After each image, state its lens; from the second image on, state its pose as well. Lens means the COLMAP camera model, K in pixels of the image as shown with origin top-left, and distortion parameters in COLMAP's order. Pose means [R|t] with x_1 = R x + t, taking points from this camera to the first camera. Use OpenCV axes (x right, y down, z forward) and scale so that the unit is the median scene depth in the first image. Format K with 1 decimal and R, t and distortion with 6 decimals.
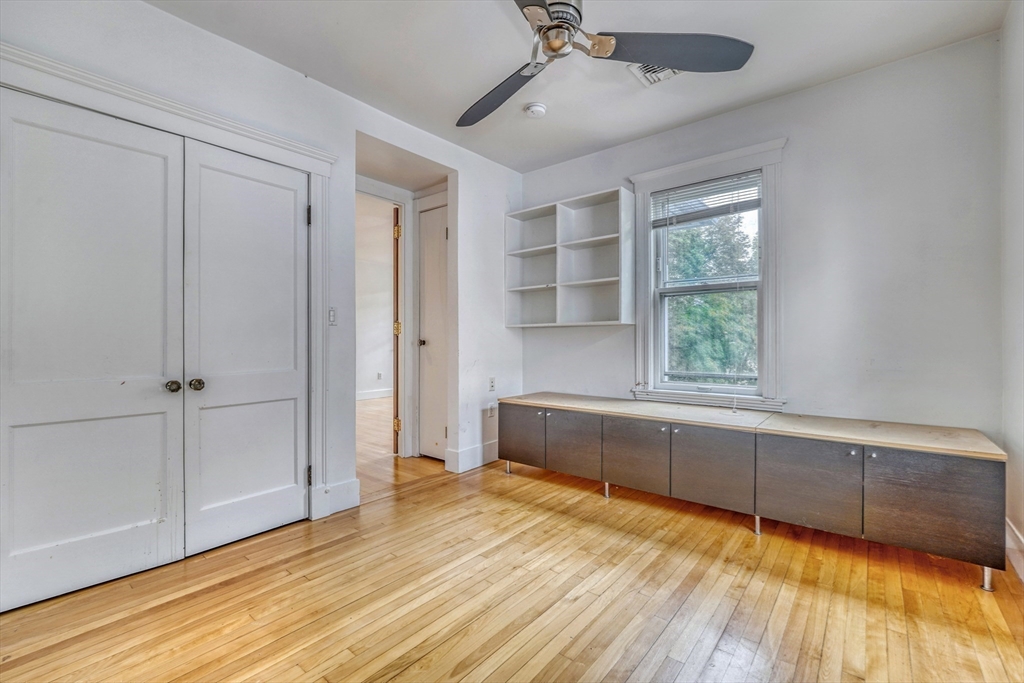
lens RADIAL K [[438.4, 0, 503.3], [0, 438.4, 339.5], [0, 0, 1]] dist [-0.013323, 0.002845]
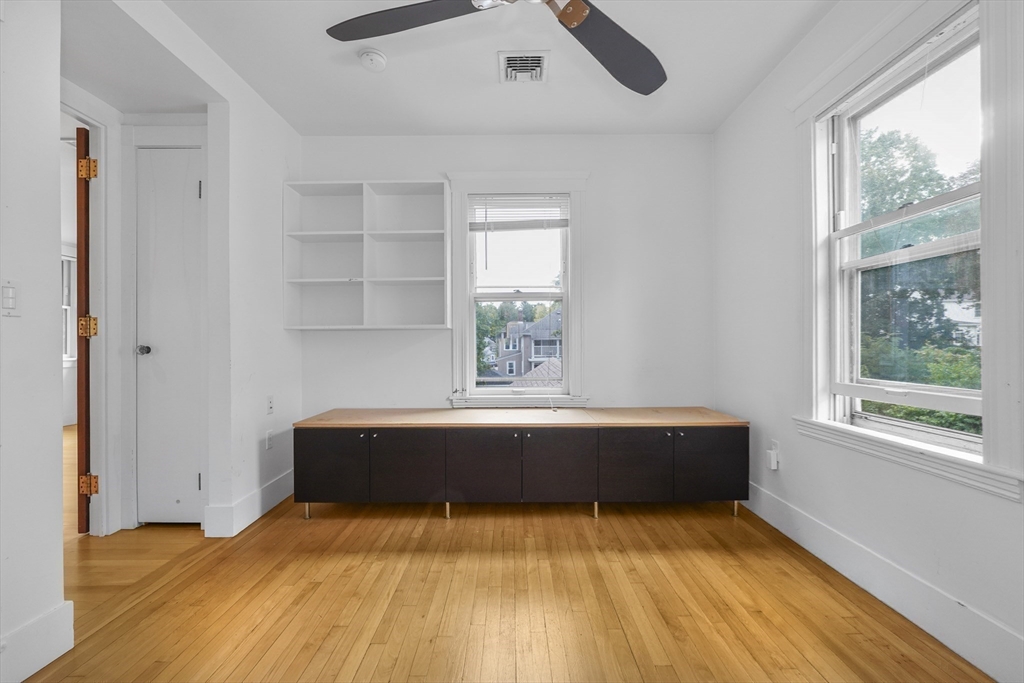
lens RADIAL K [[438.4, 0, 511.4], [0, 438.4, 345.1], [0, 0, 1]] dist [-0.013323, 0.002845]
pose [[0.768060, -0.000607, 0.640377, -0.221085], [0.002168, 0.999996, -0.001652, 0.002924], [-0.640374, 0.002657, 0.768059, 0.199831]]
